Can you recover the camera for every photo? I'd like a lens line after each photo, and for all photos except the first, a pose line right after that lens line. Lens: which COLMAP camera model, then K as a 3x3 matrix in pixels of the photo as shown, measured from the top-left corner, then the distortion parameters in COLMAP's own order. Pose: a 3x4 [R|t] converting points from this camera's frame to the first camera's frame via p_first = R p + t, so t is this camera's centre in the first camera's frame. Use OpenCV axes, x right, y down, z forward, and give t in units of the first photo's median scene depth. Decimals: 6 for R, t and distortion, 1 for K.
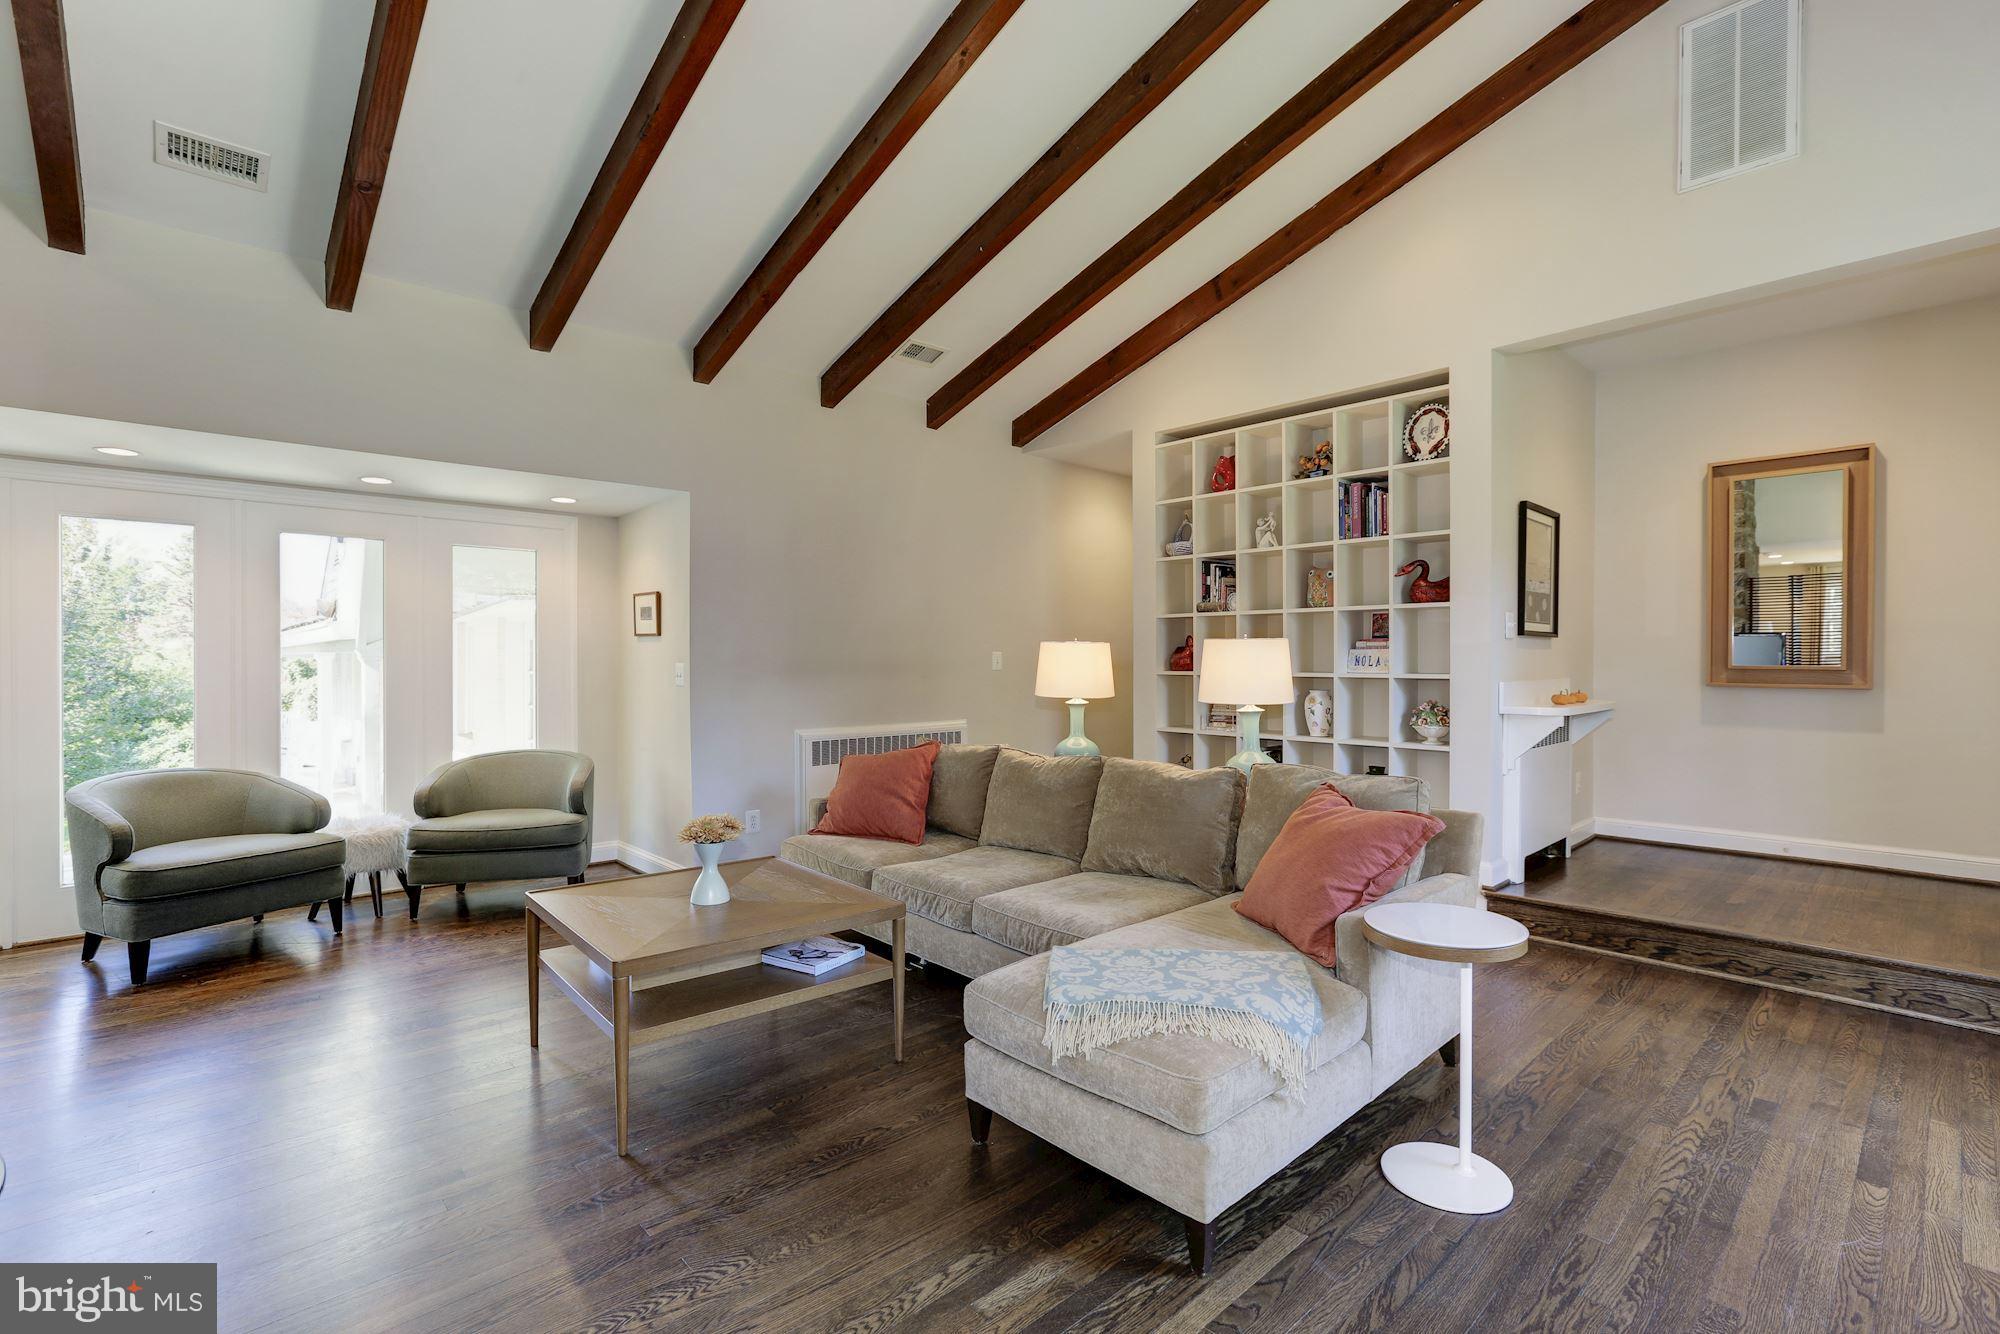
lens RADIAL K [[912.1, 0, 992.6], [0, 912.1, 663.3], [0, 0, 1]] dist [-0.027704, 0.015542]
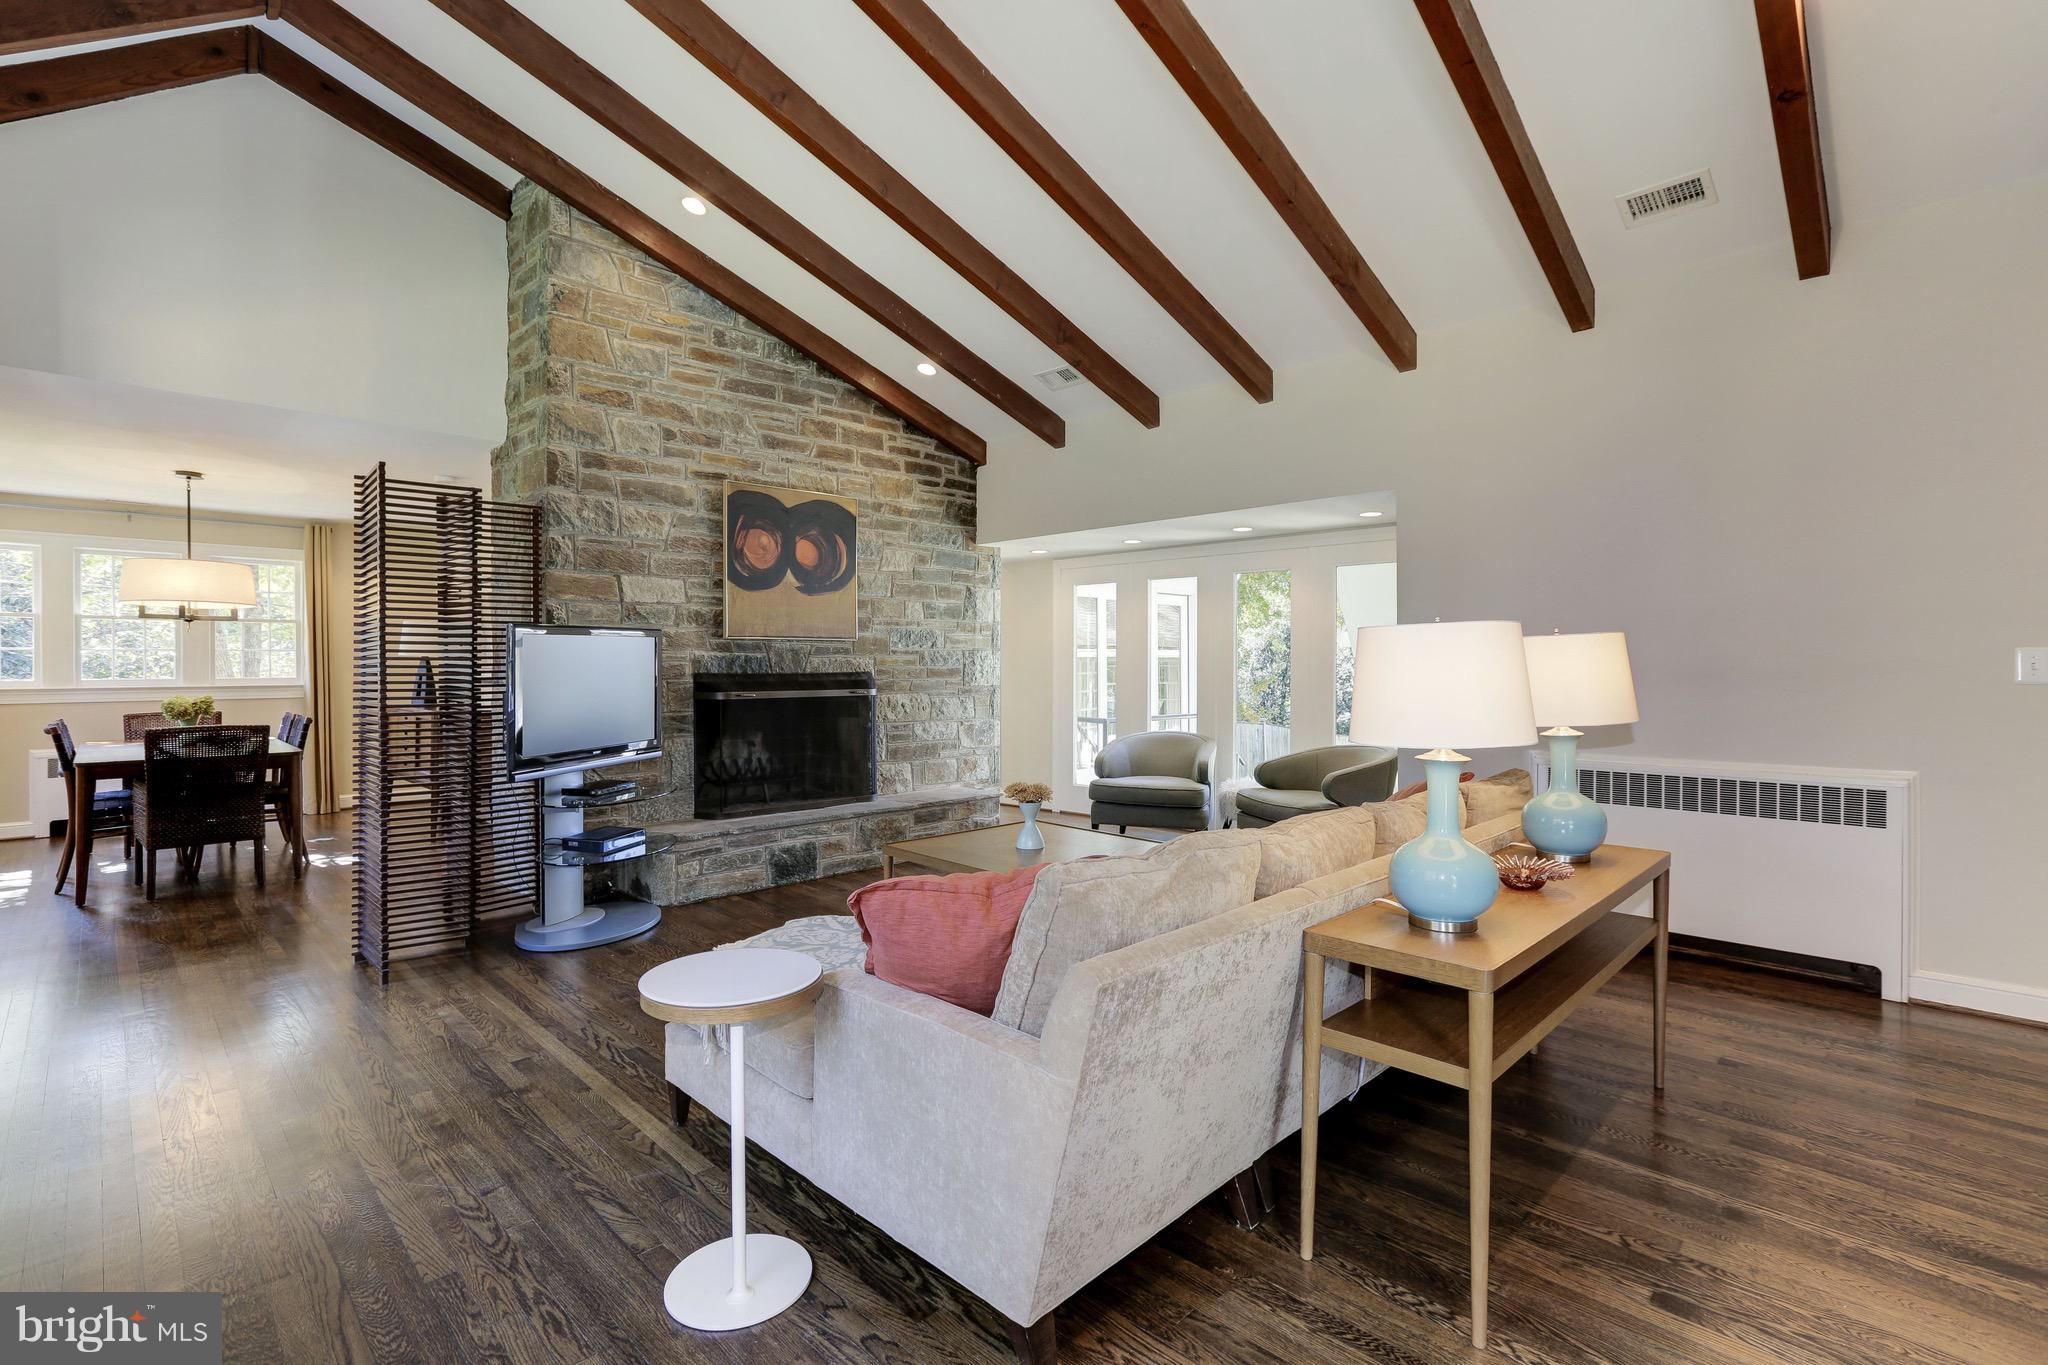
lens RADIAL K [[956.1, 0, 1024.0], [0, 956.1, 675.7], [0, 0, 1]] dist [-0.021041, 0.018419]
pose [[0.051307, 0.014005, -0.998585, 0.694181], [-0.002823, 0.999900, 0.013878, -0.004743], [0.998679, 0.002107, 0.051341, 0.604088]]
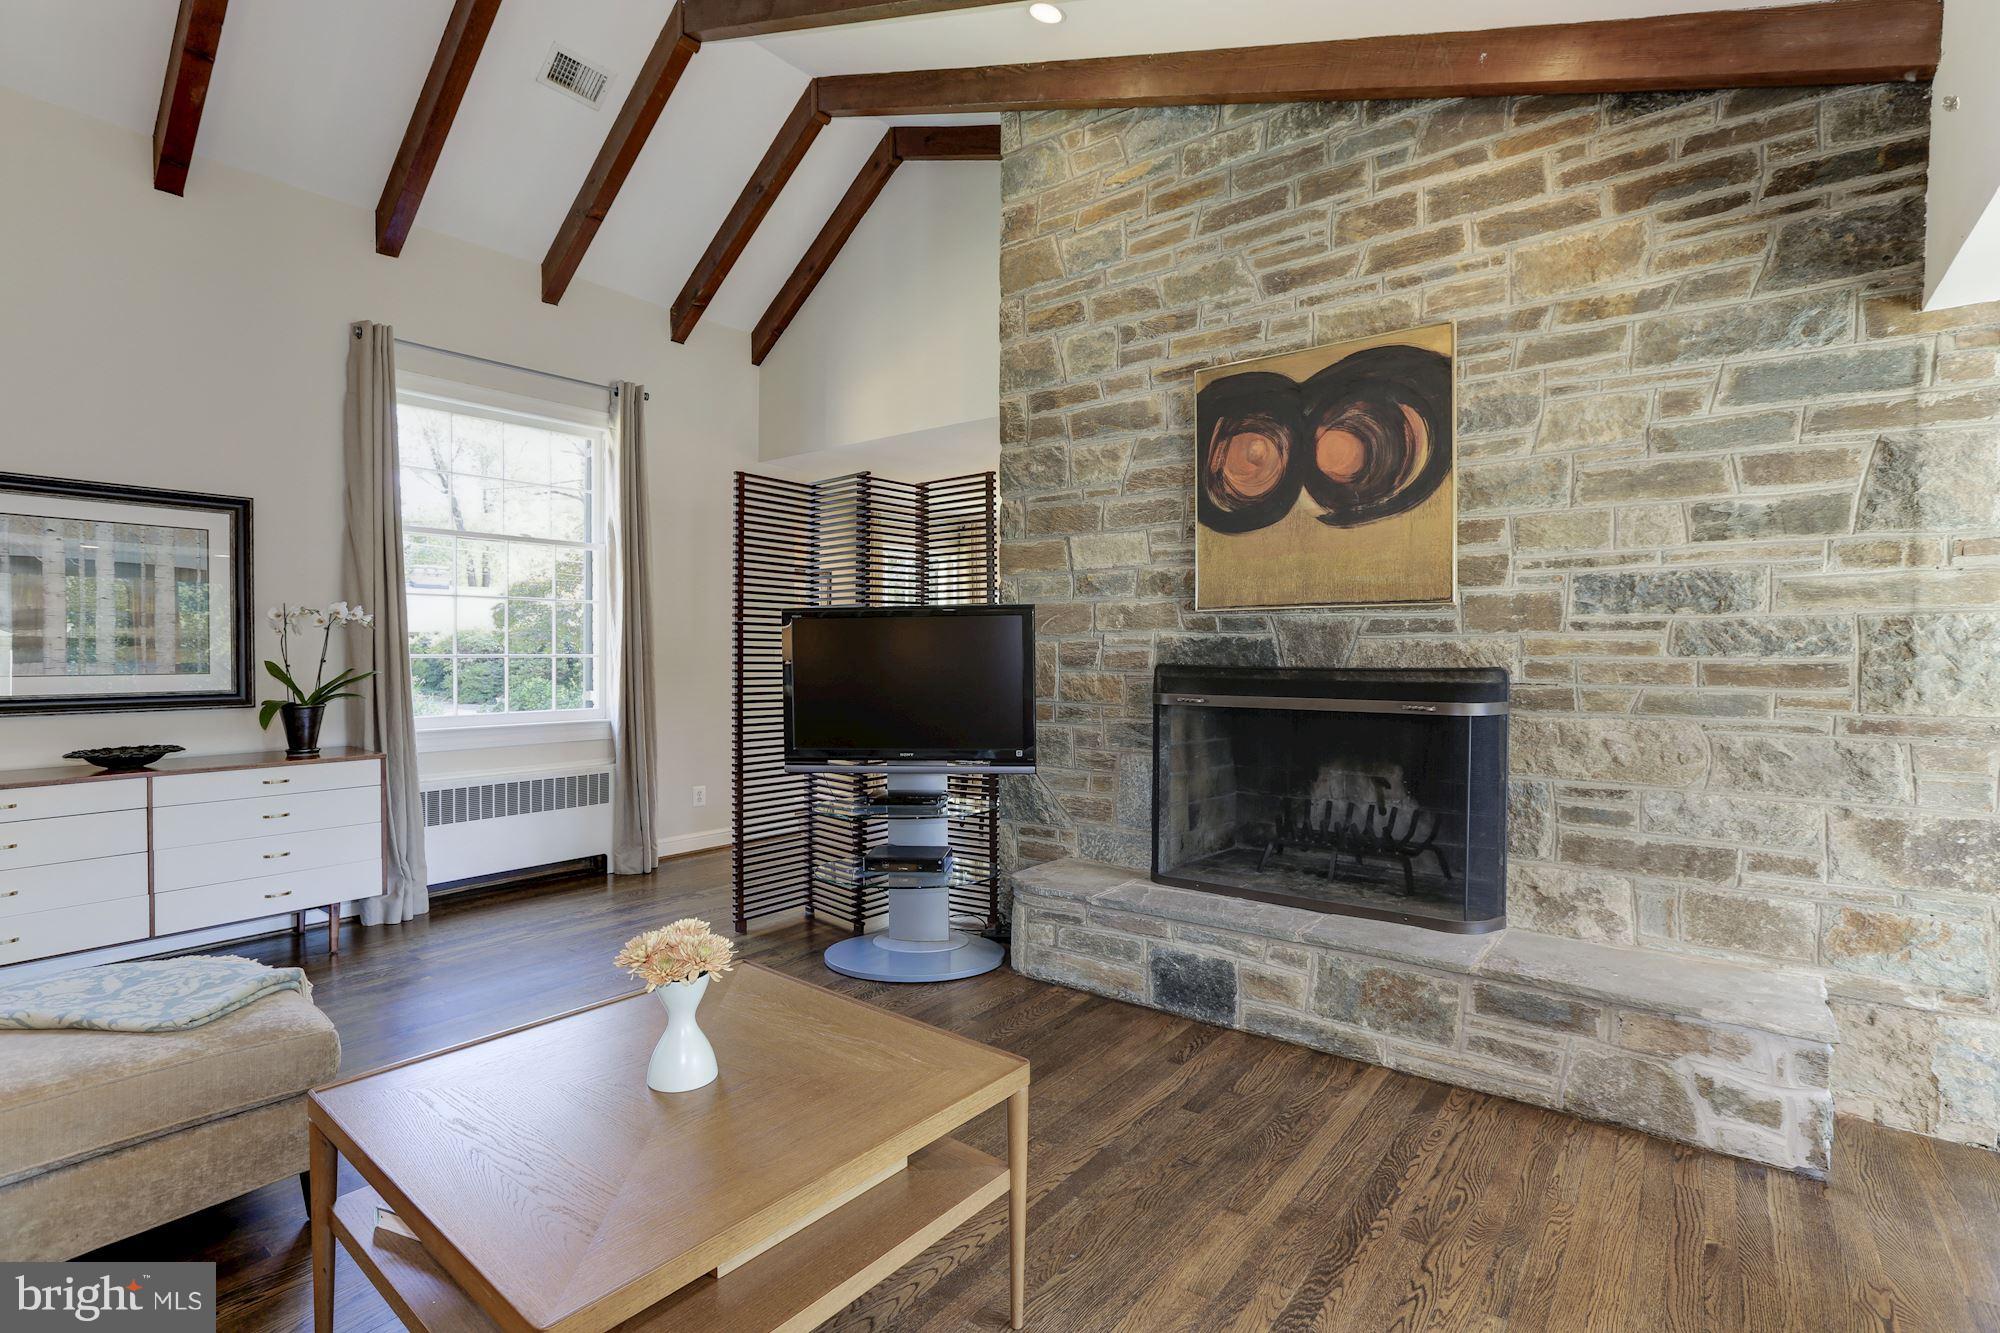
lens RADIAL K [[933.7, 0, 1000.0], [0, 933.7, 659.8], [0, 0, 1]] dist [-0.021041, 0.018419]
pose [[-0.983997, 0.000579, -0.178182, -0.260926], [-0.001912, 0.999903, 0.013809, -0.004001], [0.178173, 0.013929, -0.983901, 1.038963]]
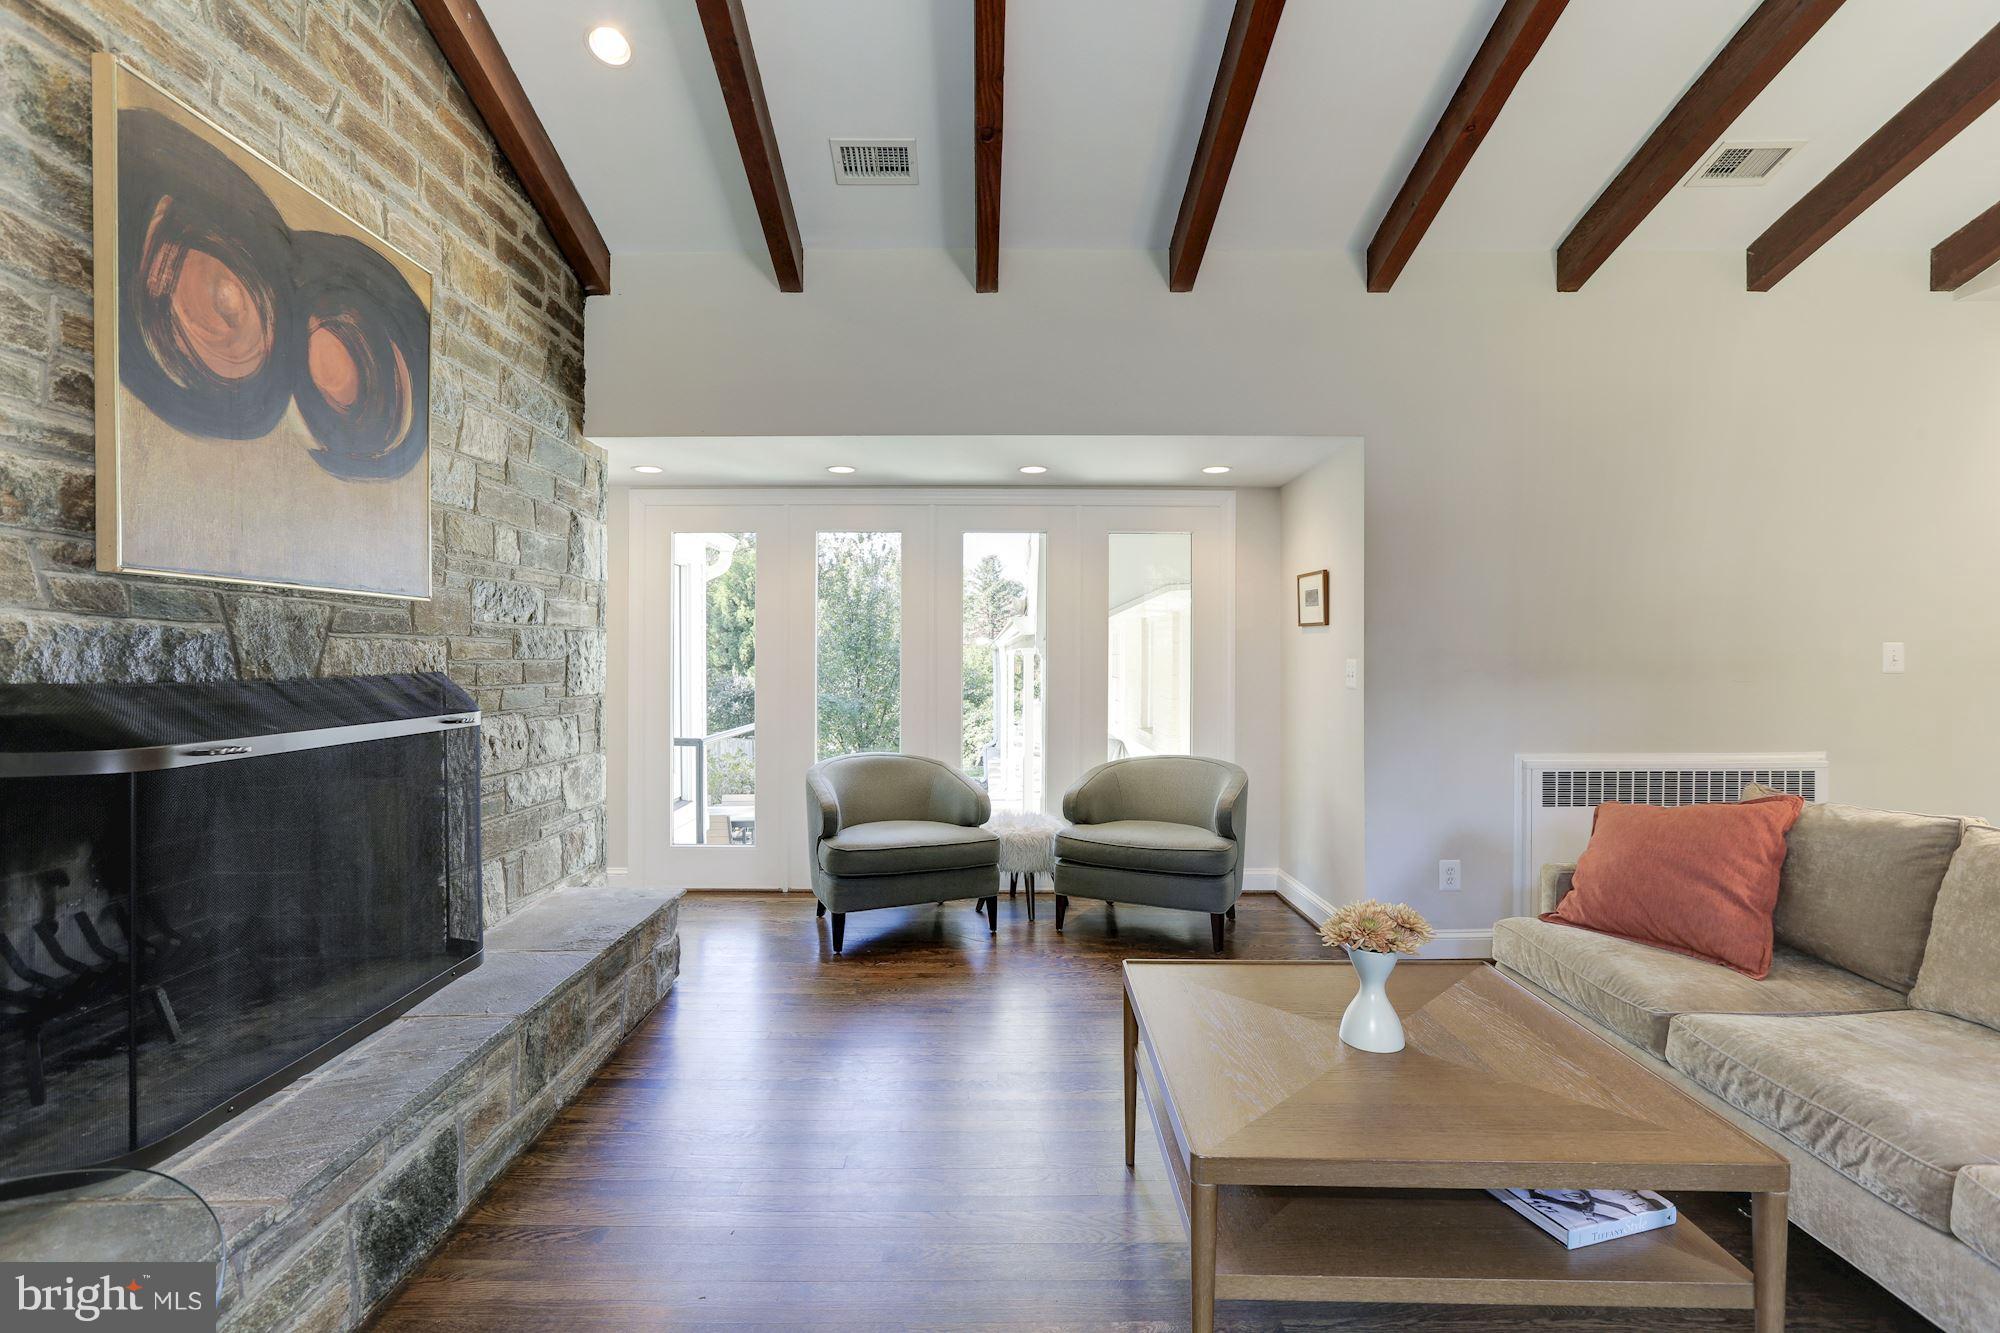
lens RADIAL K [[912.1, 0, 992.6], [0, 912.1, 662.8], [0, 0, 1]] dist [-0.027704, 0.015542]
pose [[0.746004, 0.005360, -0.665920, -0.062201], [-0.002417, 0.999983, 0.005340, -0.000509], [0.665937, -0.002374, 0.746004, 0.244291]]
